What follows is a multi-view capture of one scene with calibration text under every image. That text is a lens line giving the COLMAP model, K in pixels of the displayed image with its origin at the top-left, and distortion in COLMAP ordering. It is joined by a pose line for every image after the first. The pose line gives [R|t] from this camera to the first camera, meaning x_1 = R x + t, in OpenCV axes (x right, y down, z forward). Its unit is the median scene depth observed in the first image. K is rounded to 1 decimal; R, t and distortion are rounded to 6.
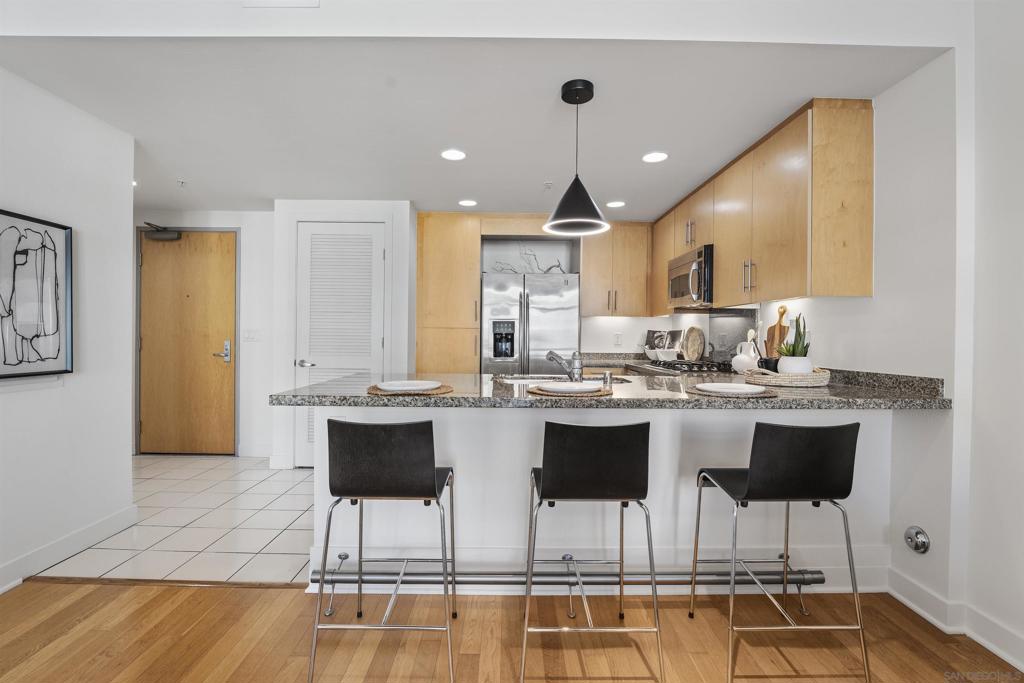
lens RADIAL K [[459.3, 0, 512.0], [0, 459.3, 341.5], [0, 0, 1]] dist [-0.017034, -0.000220]
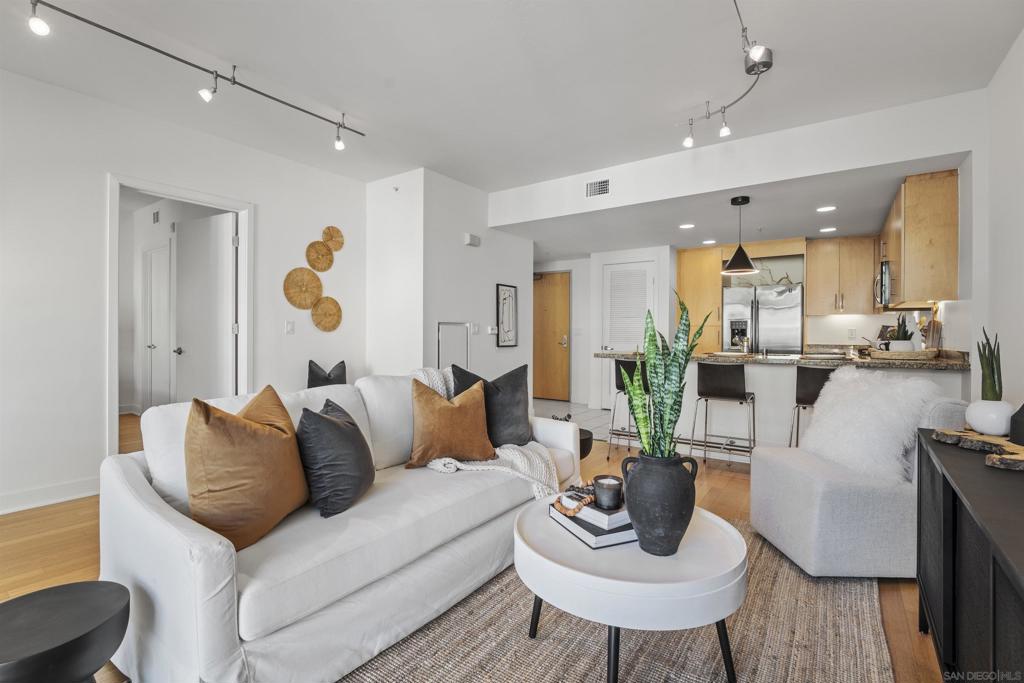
lens RADIAL K [[479.6, 0, 513.9], [0, 479.6, 332.5], [0, 0, 1]] dist [-0.000384, 0.000318]
pose [[0.816253, -0.007432, -0.577647, 0.274918], [-0.004606, 0.999802, -0.019372, 0.024164], [0.577677, 0.018474, 0.816057, -0.611816]]
